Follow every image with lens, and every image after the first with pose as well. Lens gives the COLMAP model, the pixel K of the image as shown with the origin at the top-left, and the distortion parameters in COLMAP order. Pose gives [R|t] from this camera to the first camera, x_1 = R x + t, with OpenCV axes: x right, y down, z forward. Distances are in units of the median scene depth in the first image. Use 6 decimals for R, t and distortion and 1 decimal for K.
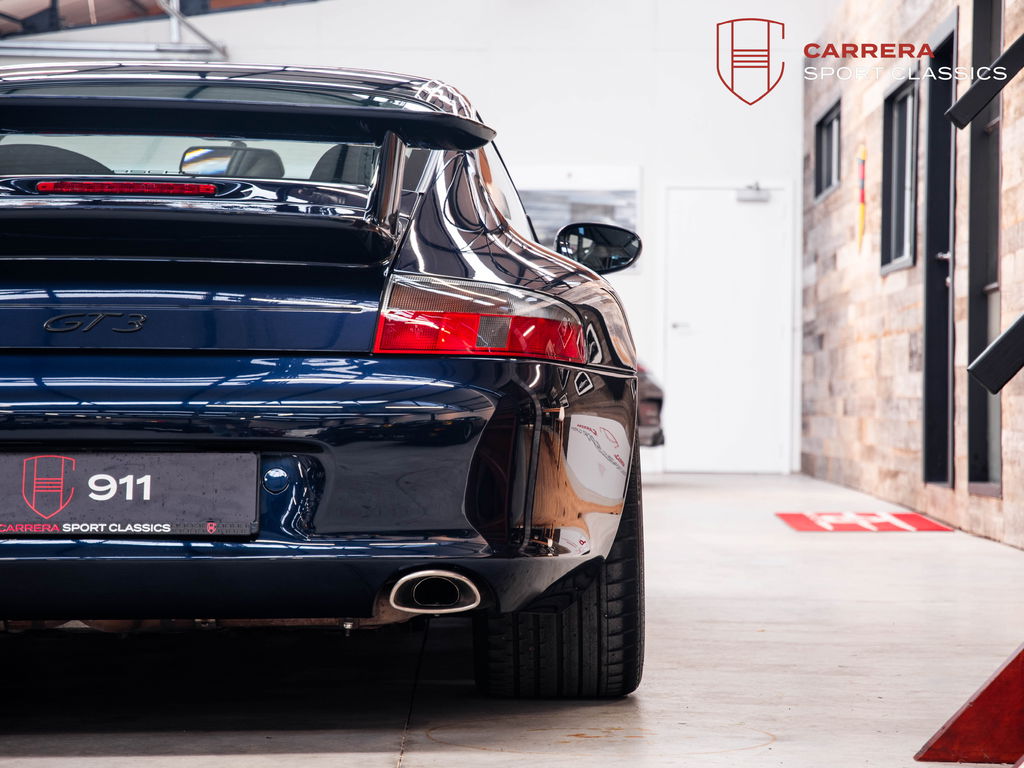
lens RADIAL K [[2907.4, 0, 506.4], [0, 2907.4, 387.7], [0, 0, 1]] dist [0.546351, 0.000000]
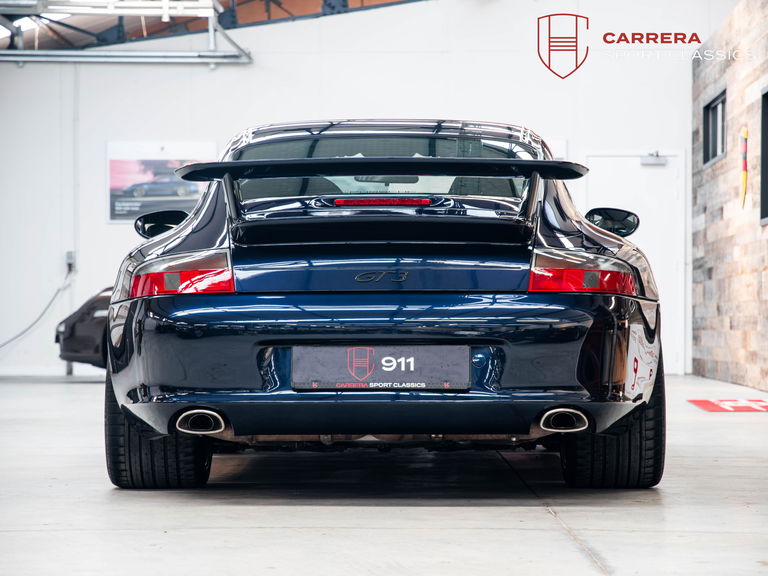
lens RADIAL K [[2451.9, 0, 390.1], [0, 2451.9, 287.9], [0, 0, 1]] dist [0.786955, 0.000000]
pose [[0.999909, -0.007819, -0.010981, -0.104907], [0.007717, 0.999927, -0.009251, -0.000282], [0.011053, 0.009166, 0.999897, -0.510385]]
